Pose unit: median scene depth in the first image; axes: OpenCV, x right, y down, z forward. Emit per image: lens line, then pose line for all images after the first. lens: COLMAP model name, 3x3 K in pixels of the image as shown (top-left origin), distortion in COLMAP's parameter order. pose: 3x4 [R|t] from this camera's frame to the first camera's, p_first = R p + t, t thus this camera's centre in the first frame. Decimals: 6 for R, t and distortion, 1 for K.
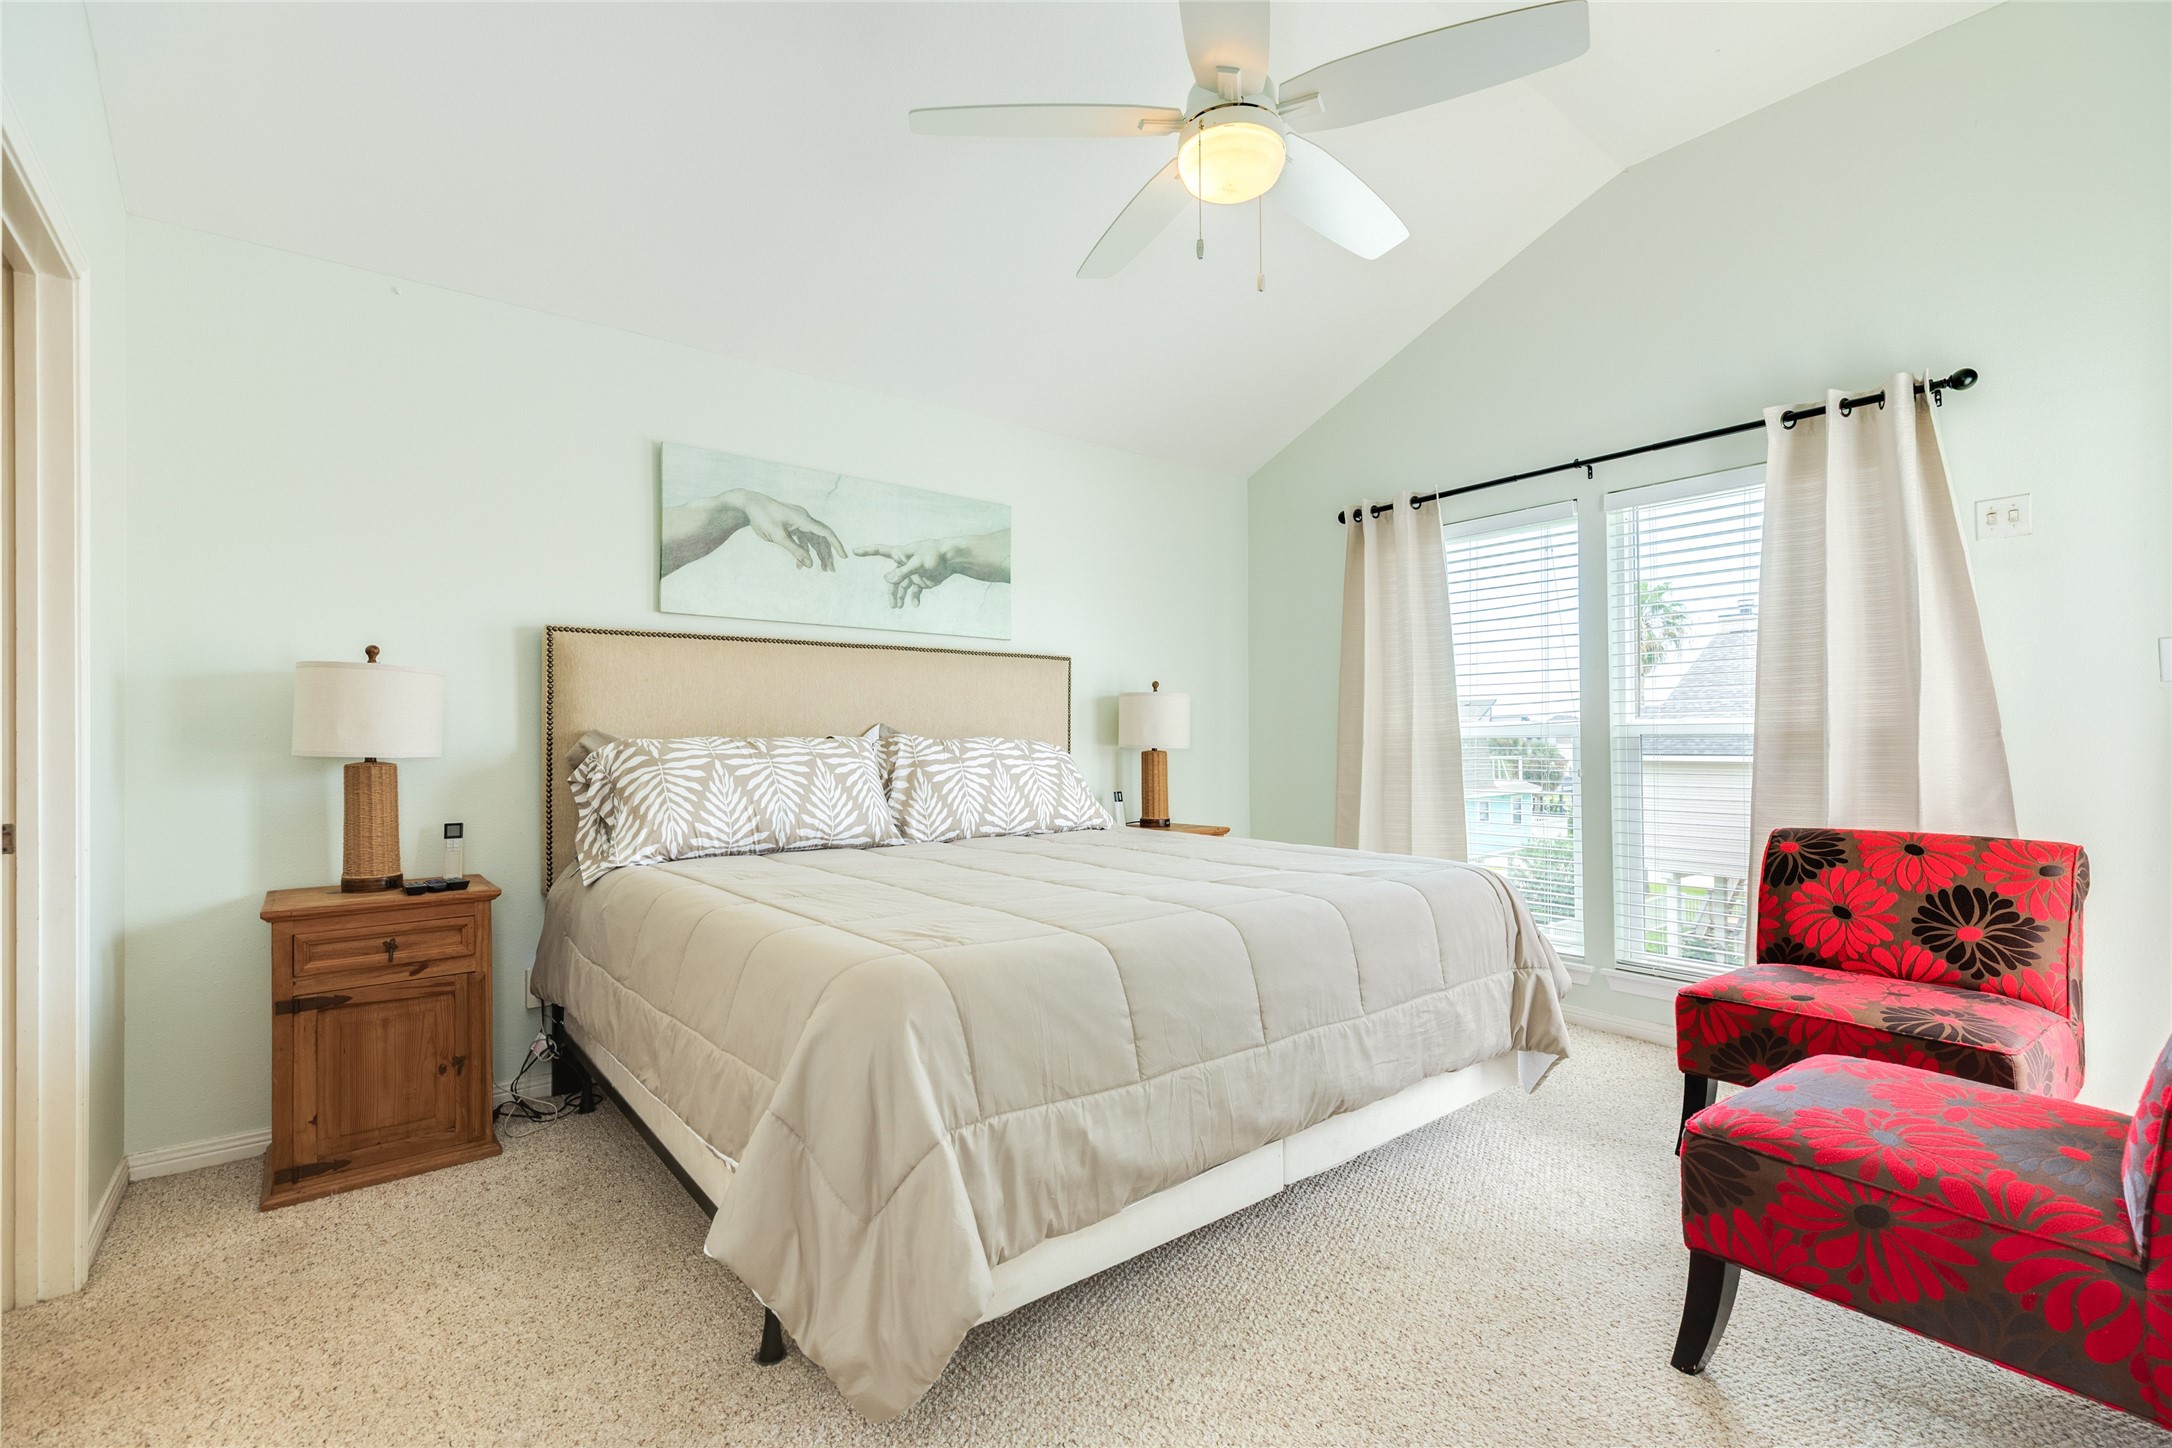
lens RADIAL K [[970.8, 0, 1082.9], [0, 970.8, 727.3], [0, 0, 1]] dist [0.006416, 0.000094]
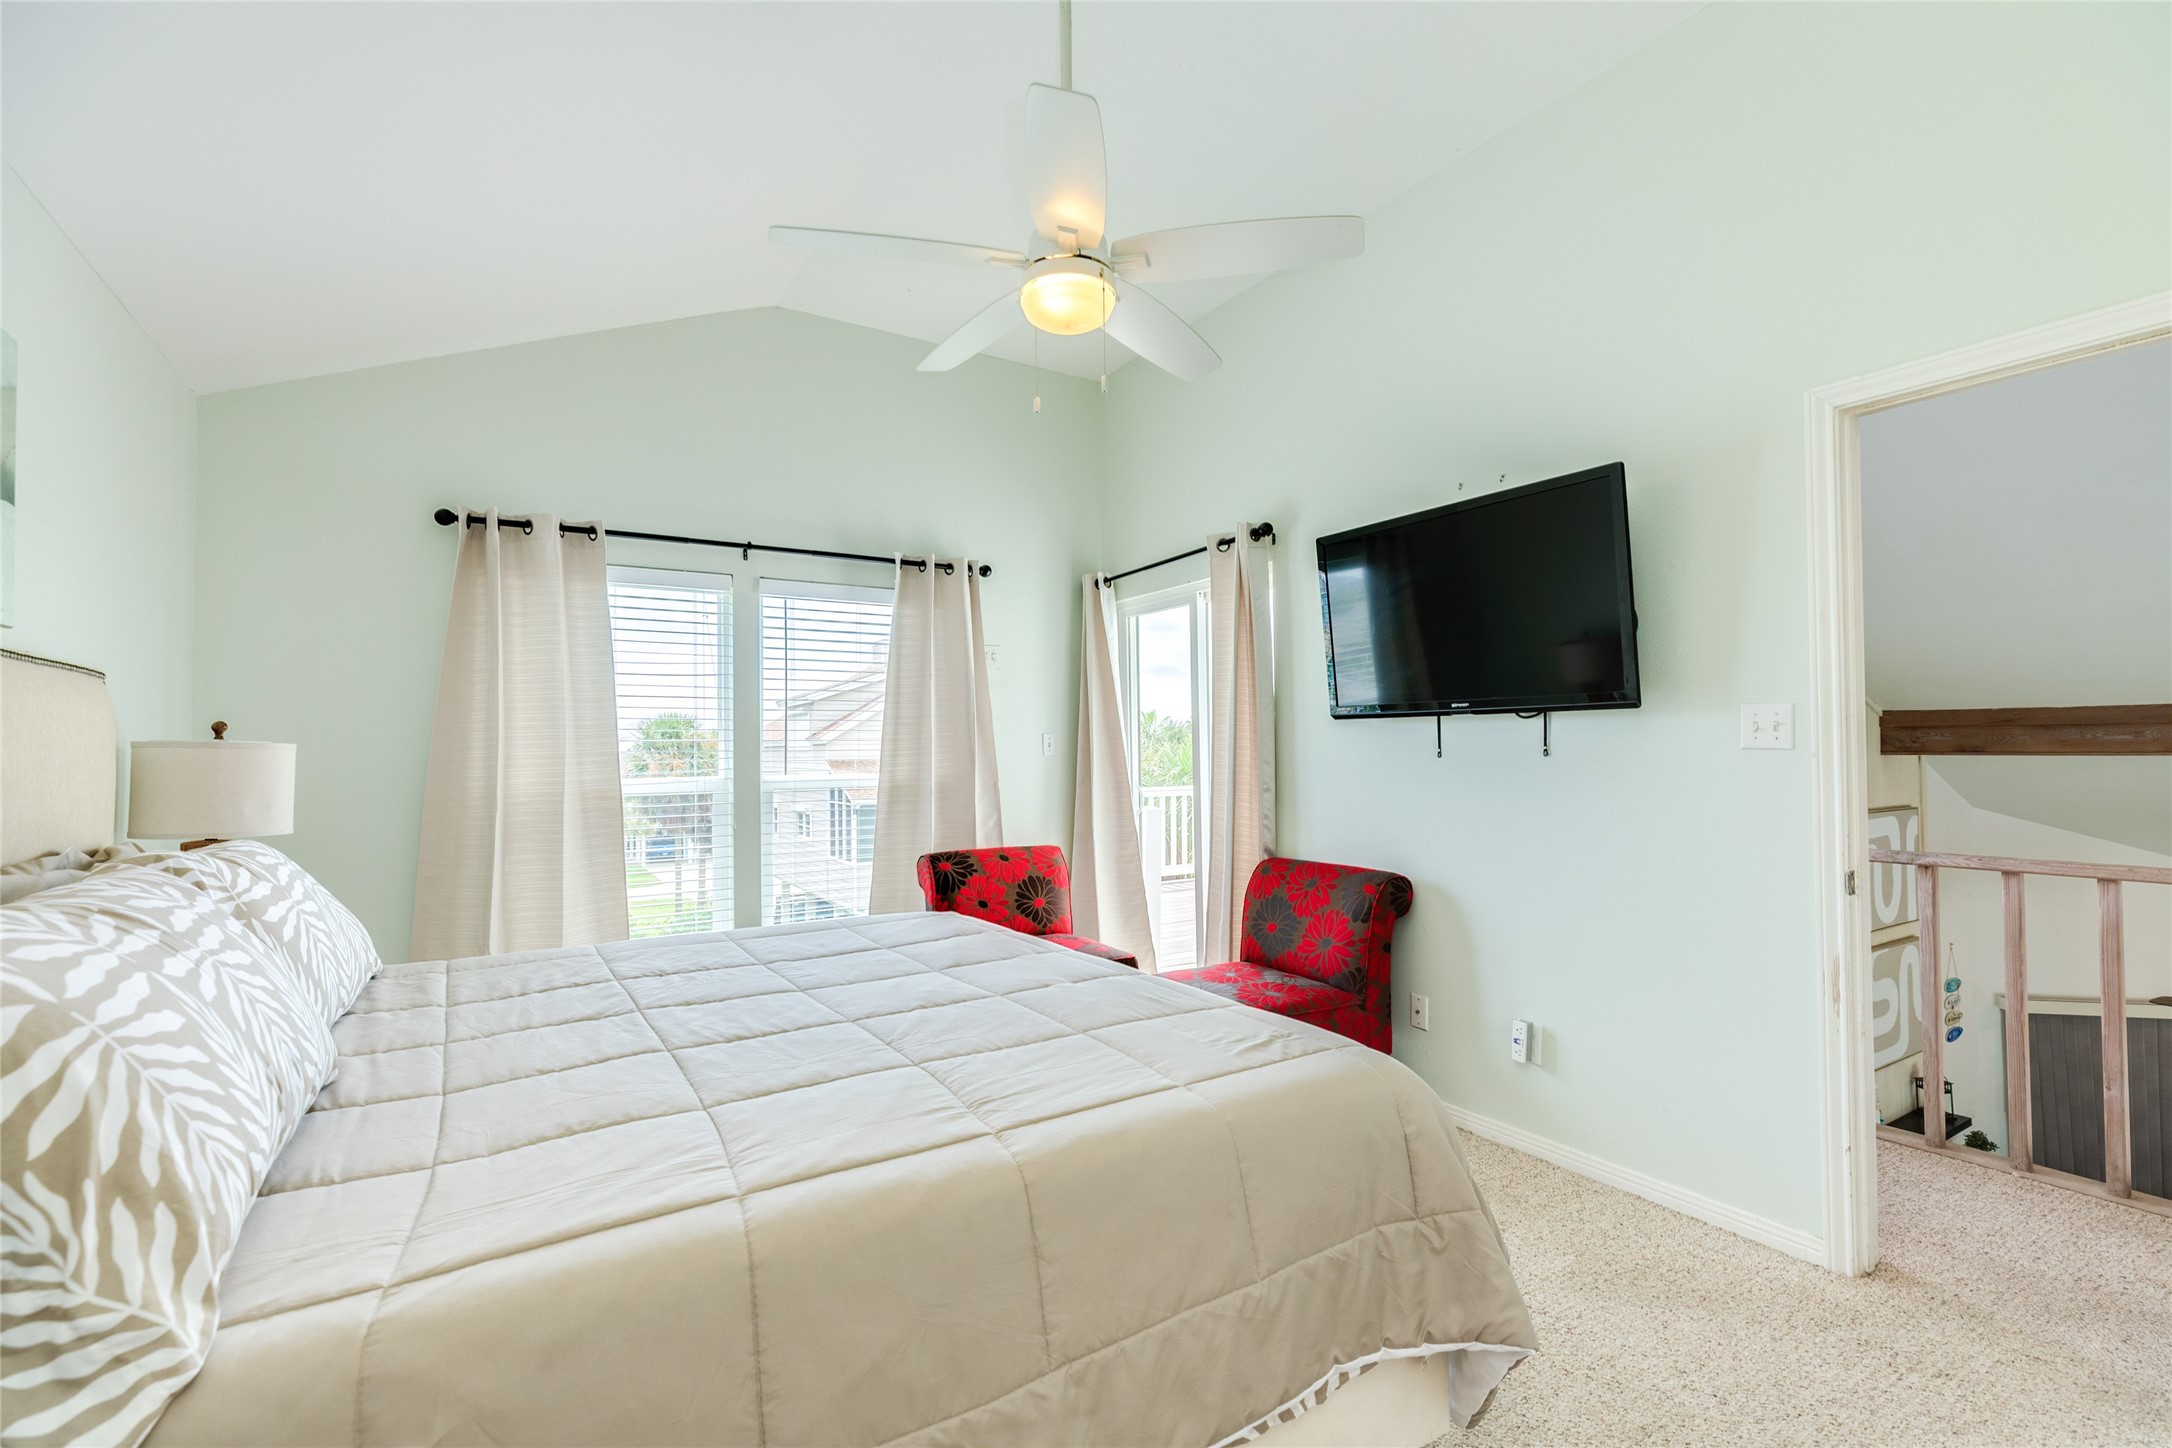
lens RADIAL K [[970.8, 0, 1082.9], [0, 970.8, 727.3], [0, 0, 1]] dist [0.006416, 0.000094]
pose [[0.104320, 0.026091, 0.994202, -0.608128], [-0.004029, 0.999659, -0.025812, -0.041542], [-0.994536, -0.001313, 0.104389, 0.564894]]
